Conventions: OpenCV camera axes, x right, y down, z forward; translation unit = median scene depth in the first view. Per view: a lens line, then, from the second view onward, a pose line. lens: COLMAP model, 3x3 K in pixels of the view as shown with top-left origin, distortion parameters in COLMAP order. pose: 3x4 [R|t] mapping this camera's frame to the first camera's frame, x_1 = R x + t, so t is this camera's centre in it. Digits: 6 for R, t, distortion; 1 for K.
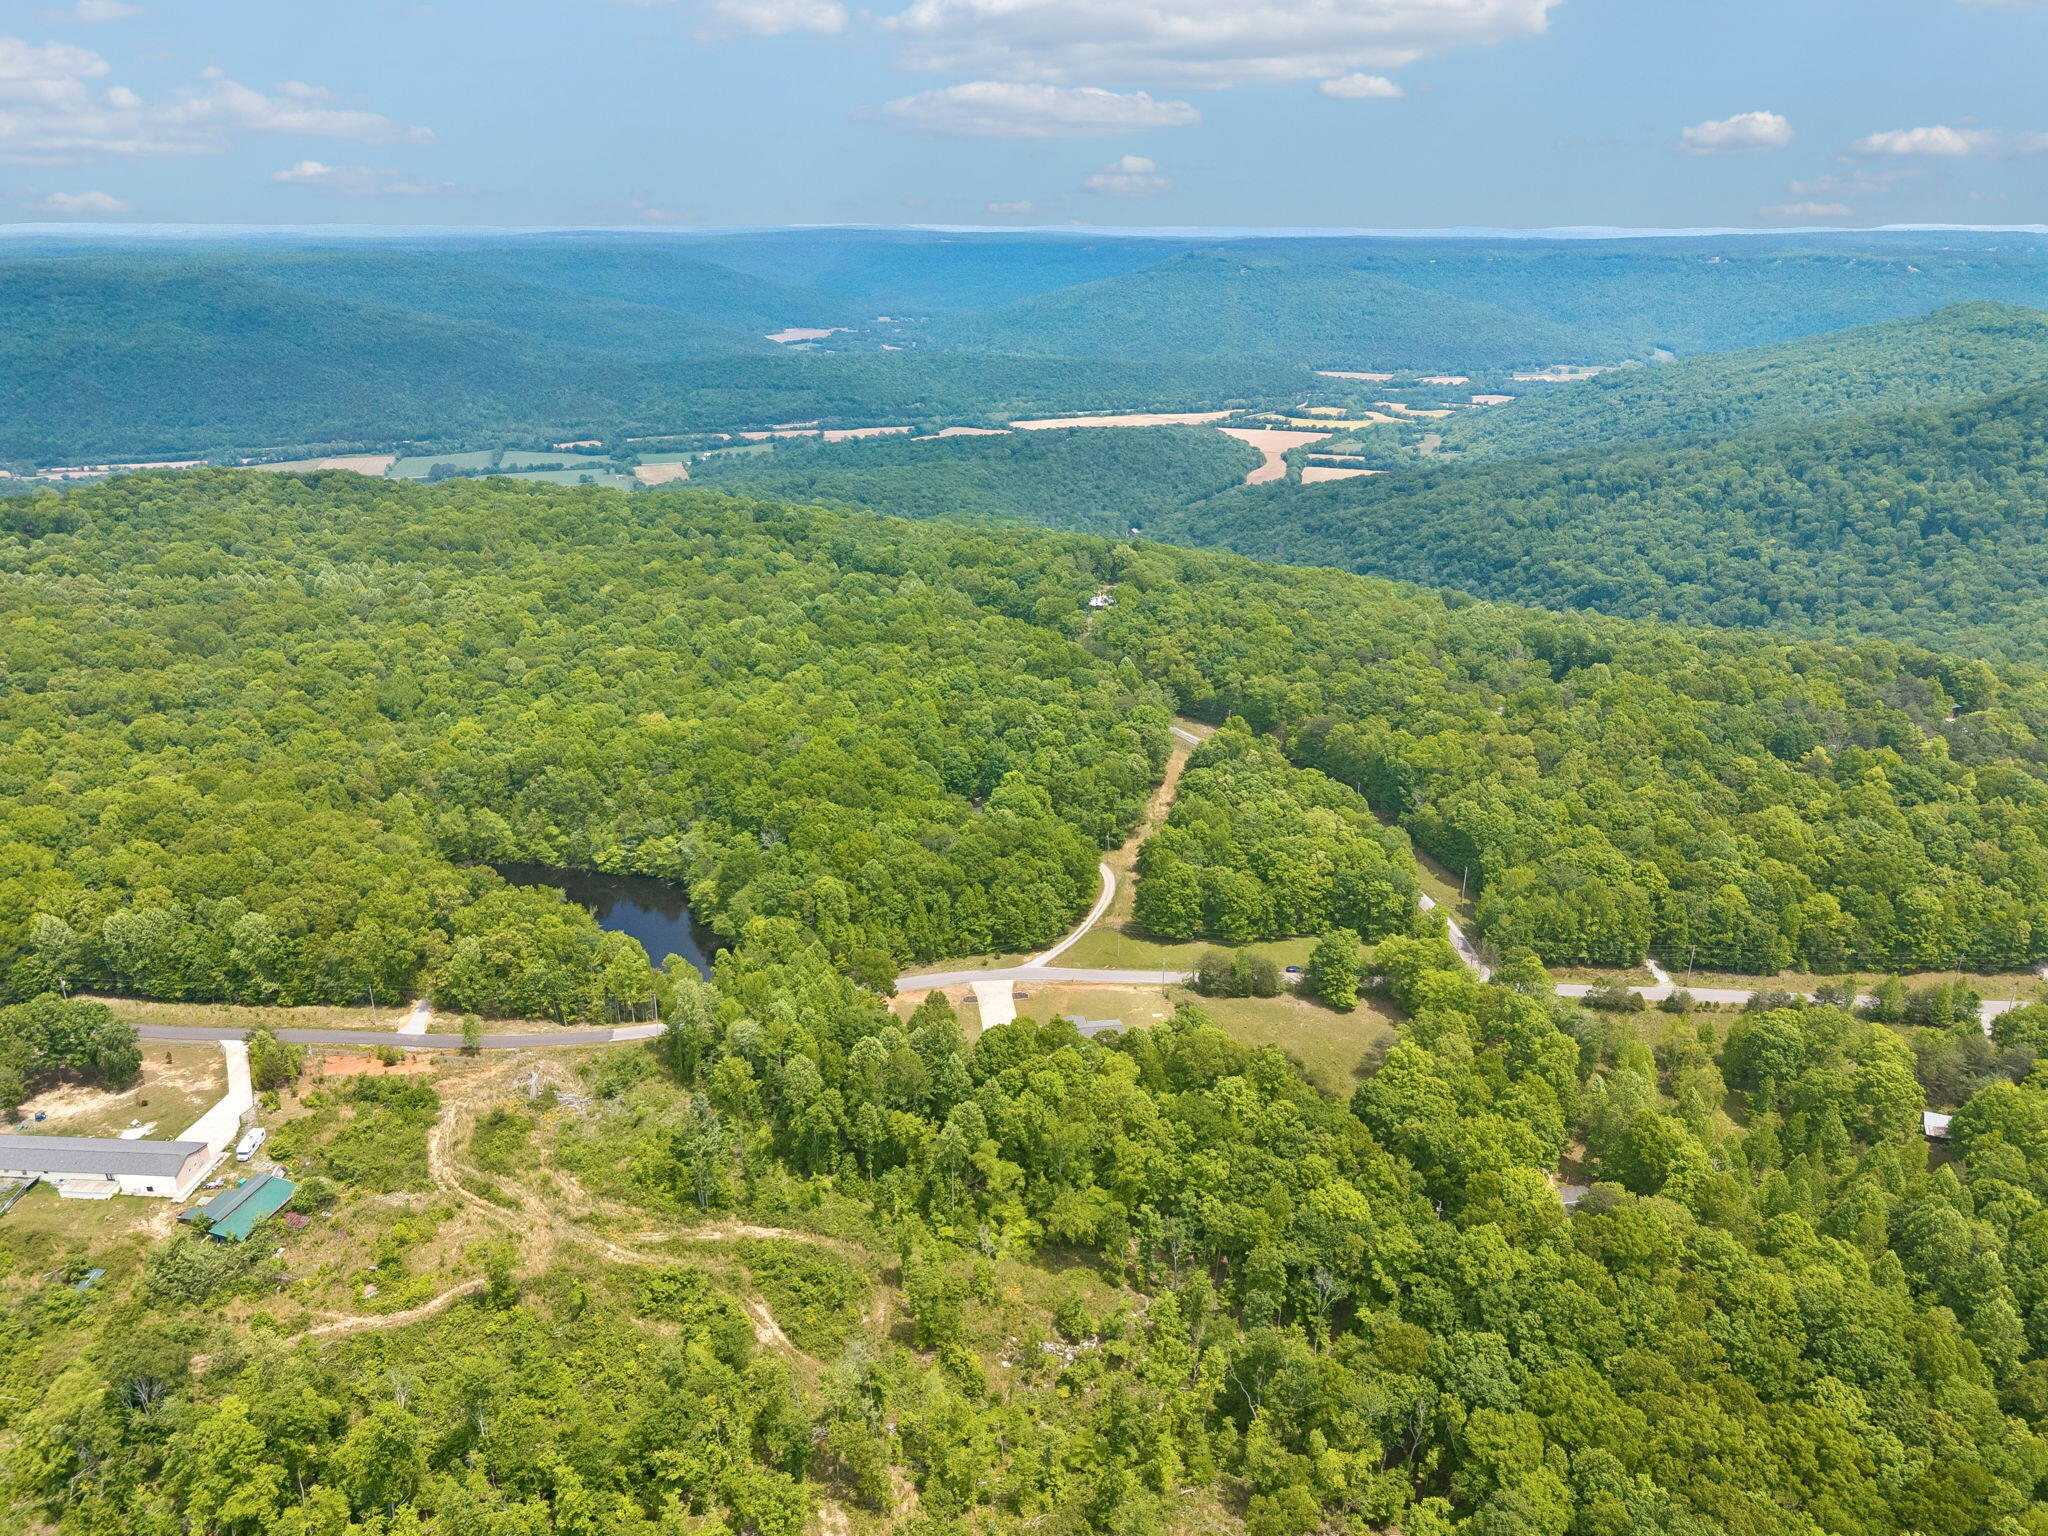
lens RADIAL K [[1400.8, 0, 983.6], [0, 1400.8, 773.1], [0, 0, 1]] dist [0.018496, -0.029435]
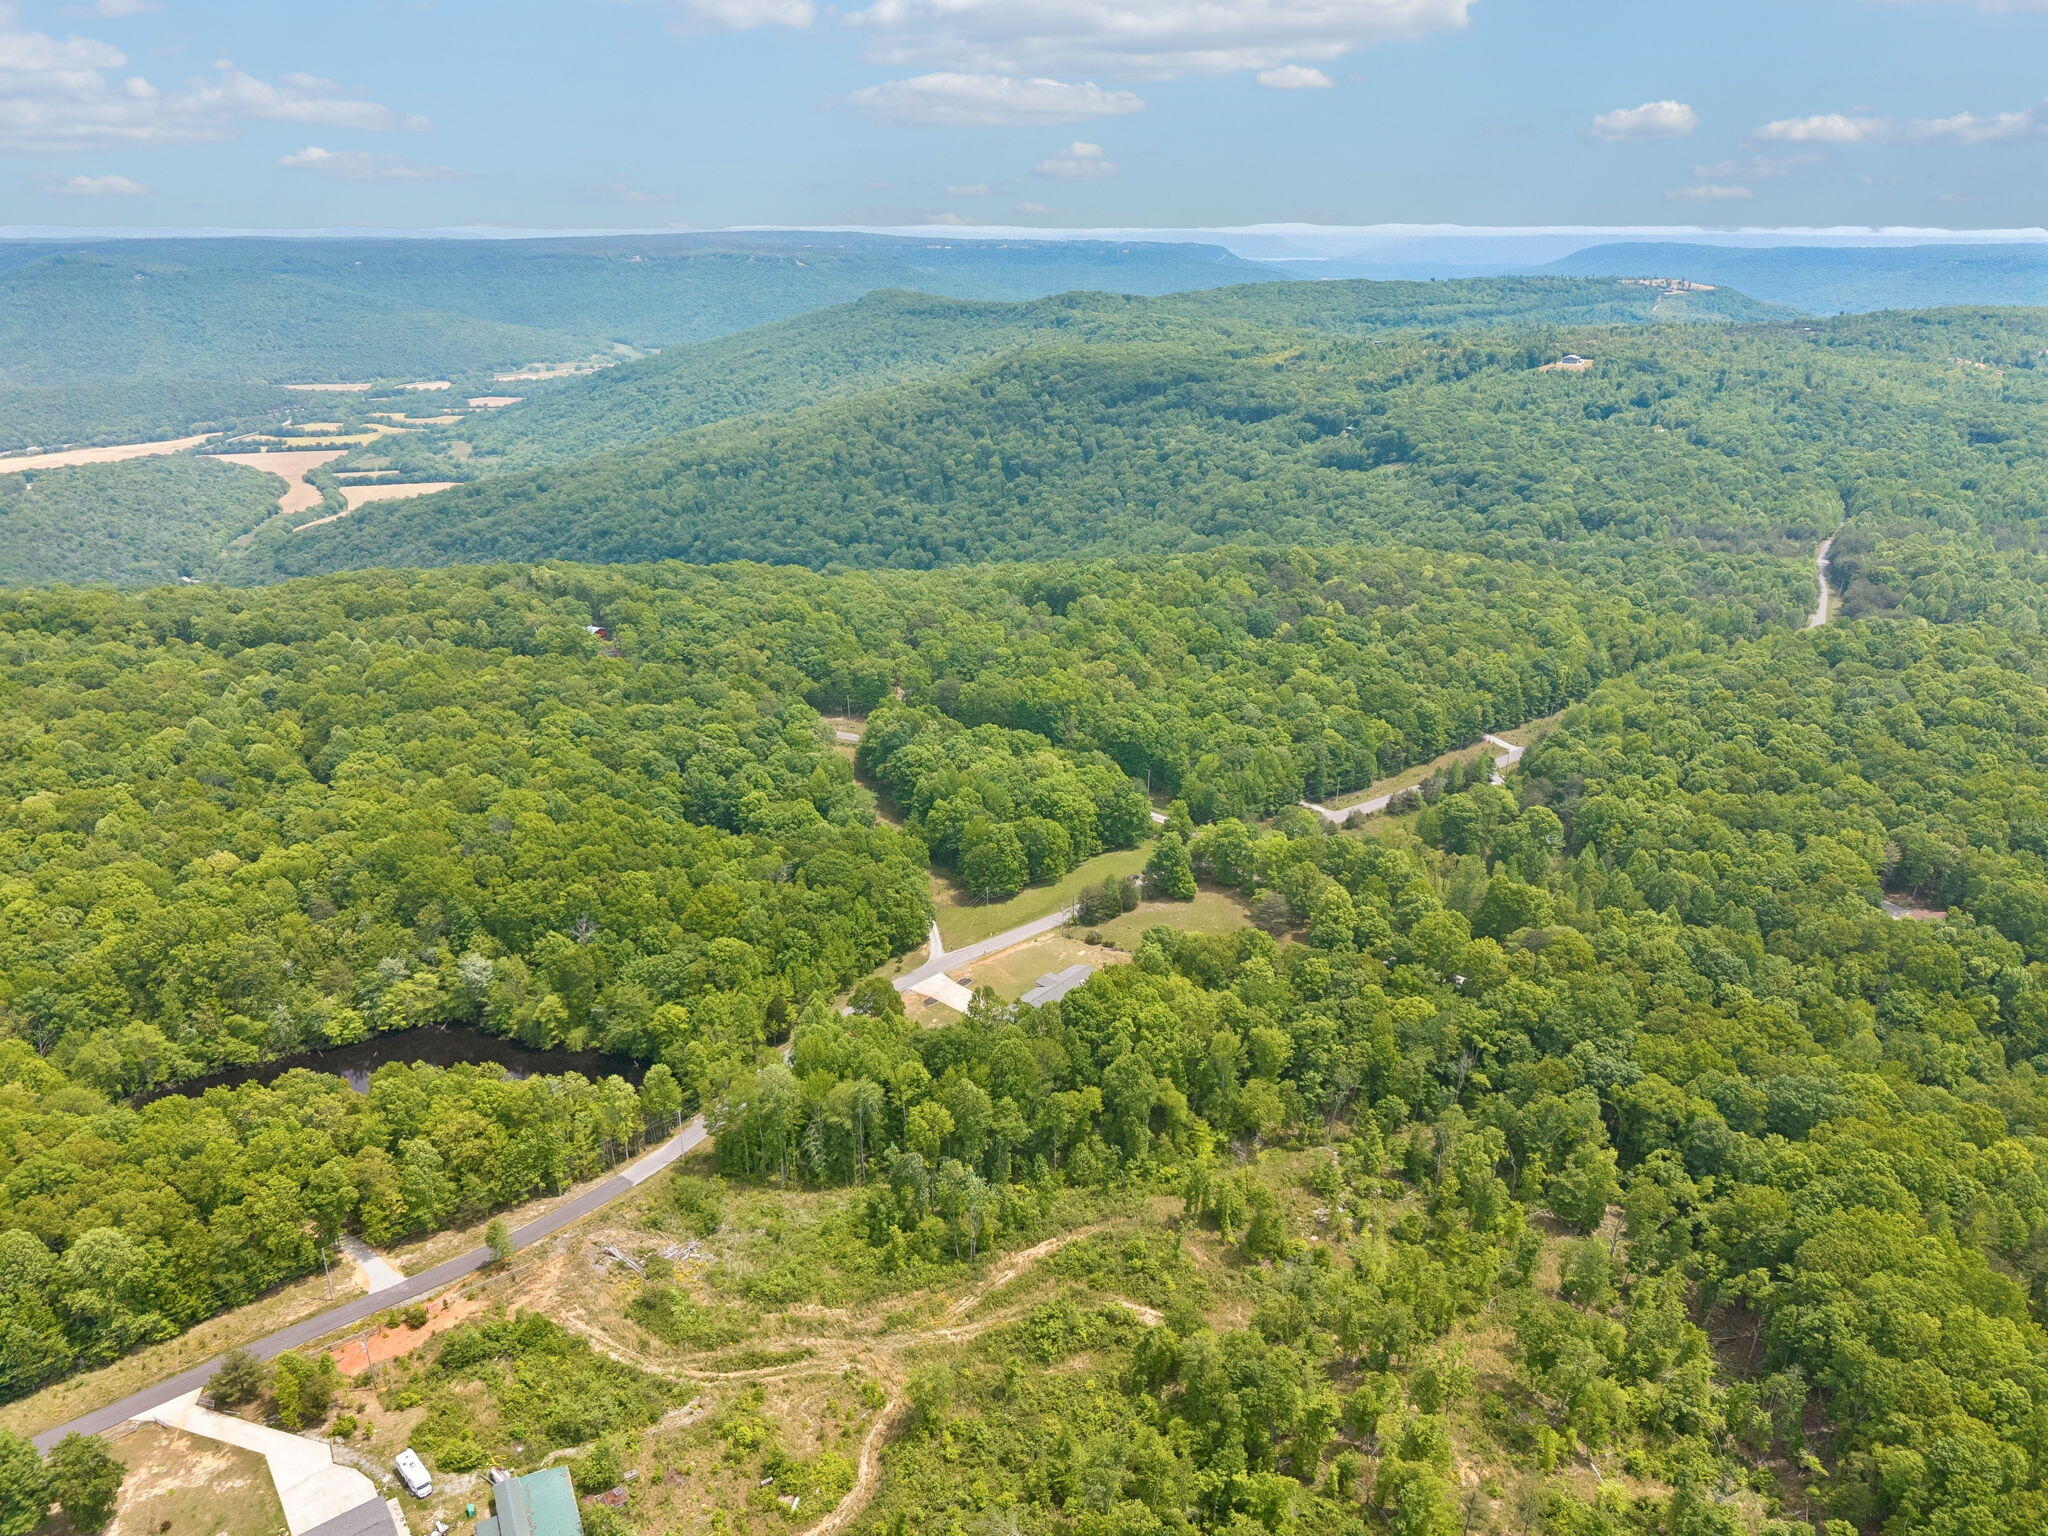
lens RADIAL K [[1417.4, 0, 1030.4], [0, 1417.4, 763.1], [0, 0, 1]] dist [0.020353, -0.019597]
pose [[0.747140, -0.233345, 0.622360, -0.445673], [0.240088, 0.967875, 0.074666, -0.048732], [-0.619790, 0.093635, 0.779162, 0.129600]]
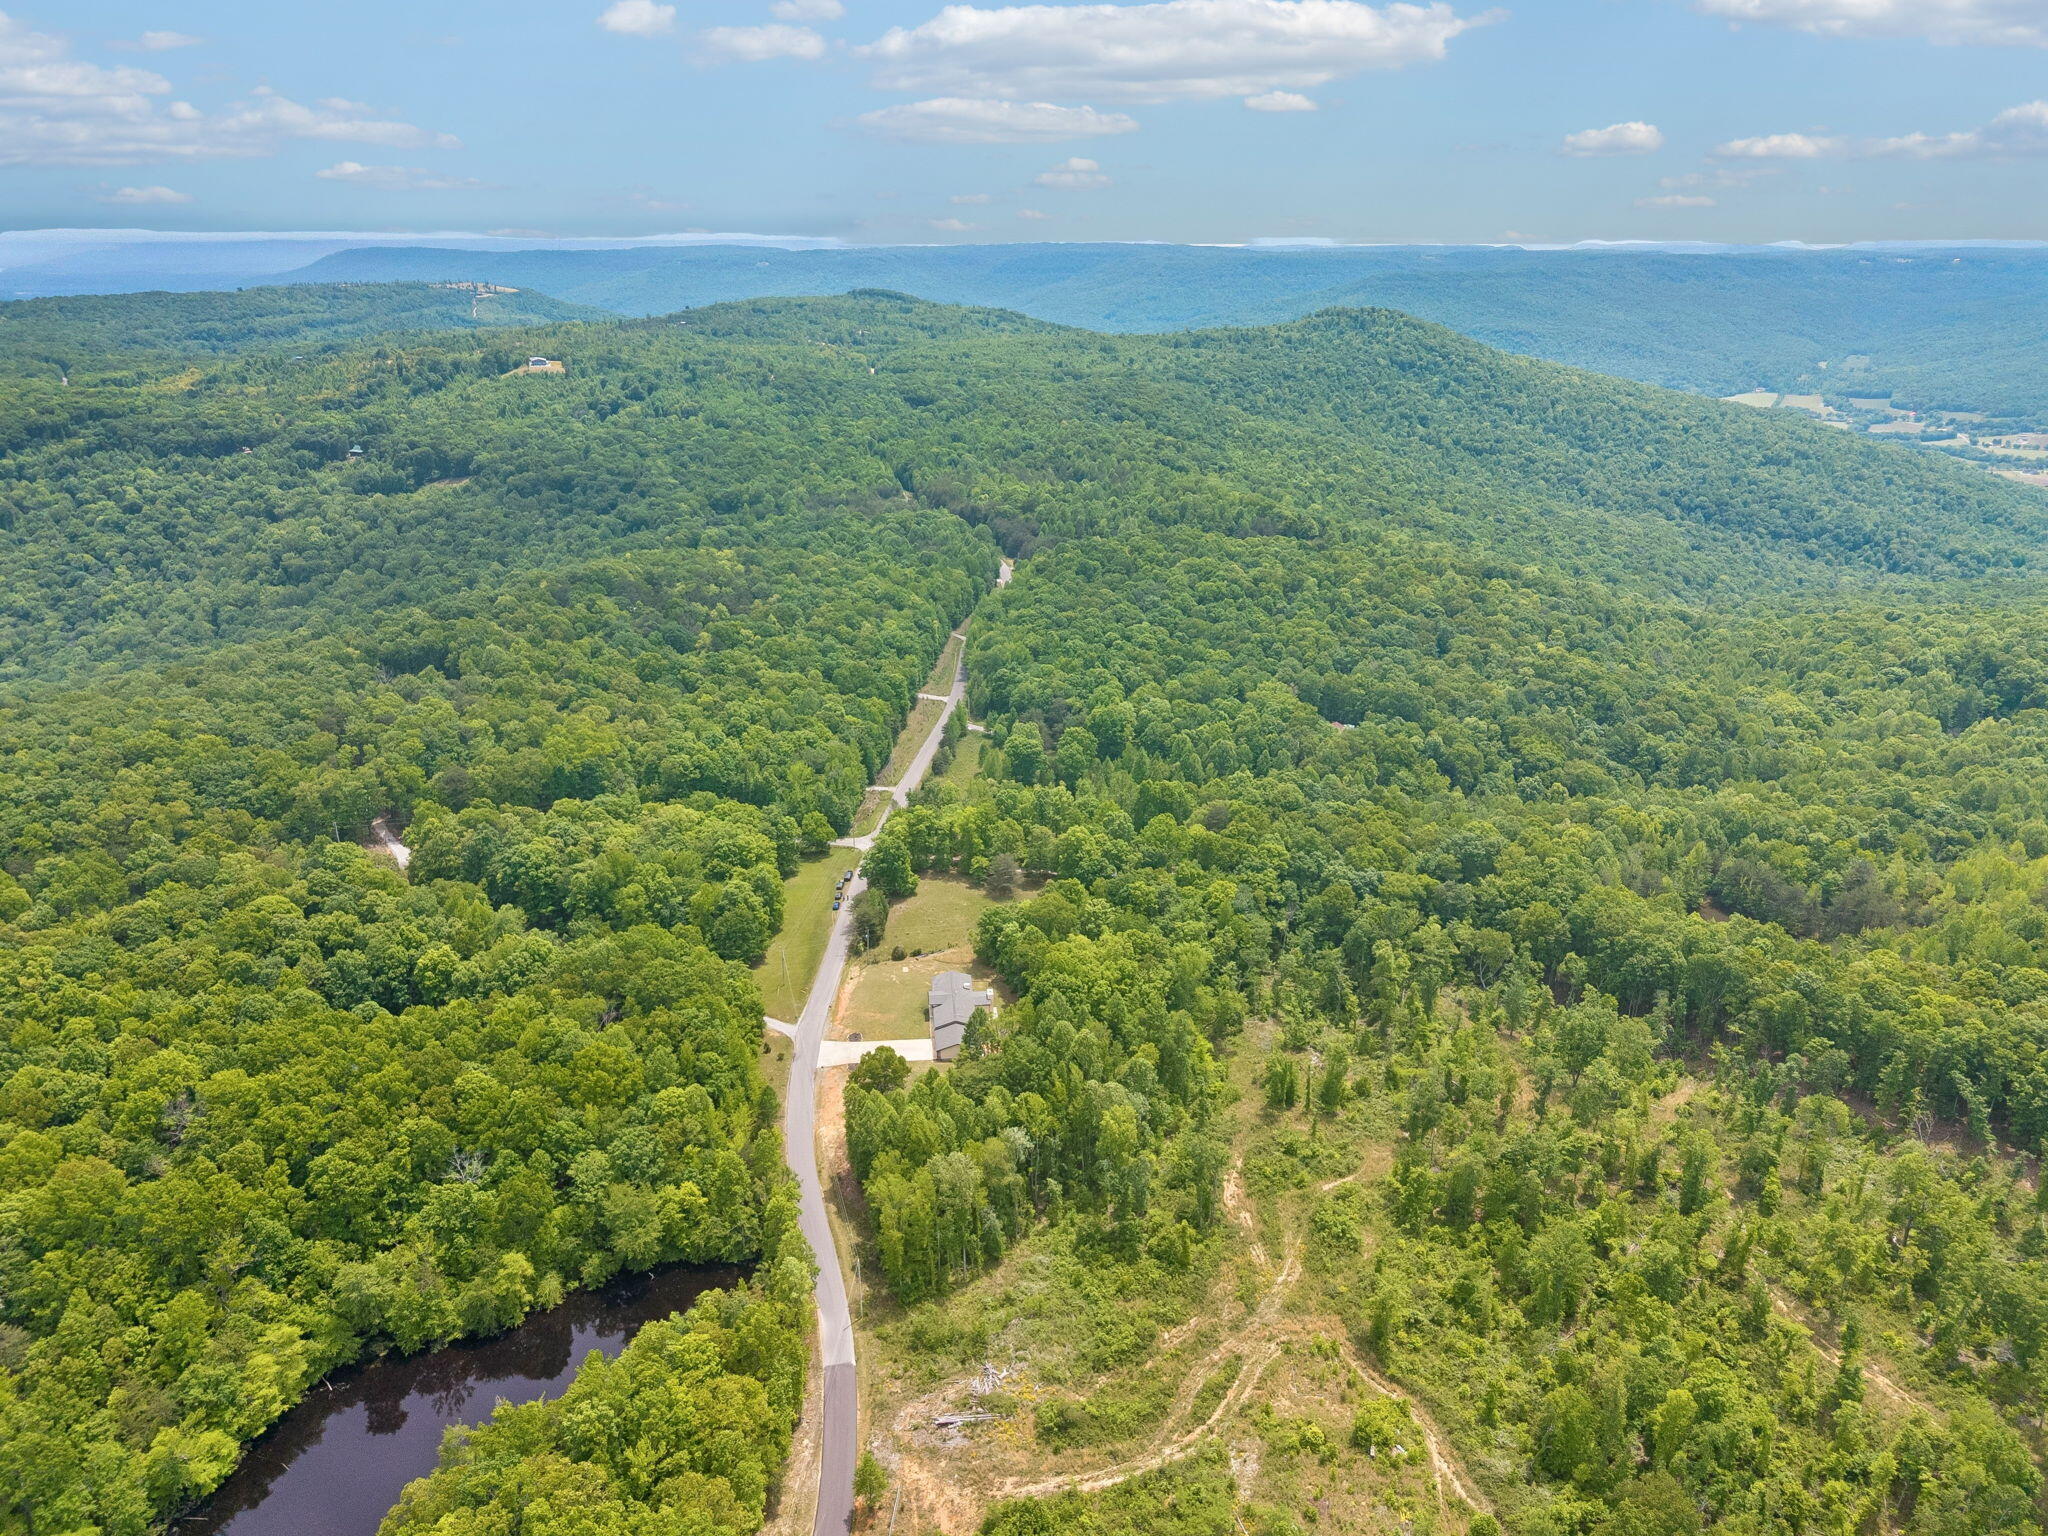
lens RADIAL K [[1417.4, 0, 1030.4], [0, 1417.4, 763.1], [0, 0, 1]] dist [0.020353, -0.019597]
pose [[0.023917, -0.351380, 0.935927, -0.663363], [0.368301, 0.873445, 0.318511, -0.218208], [-0.929399, 0.337085, 0.150304, 0.568992]]
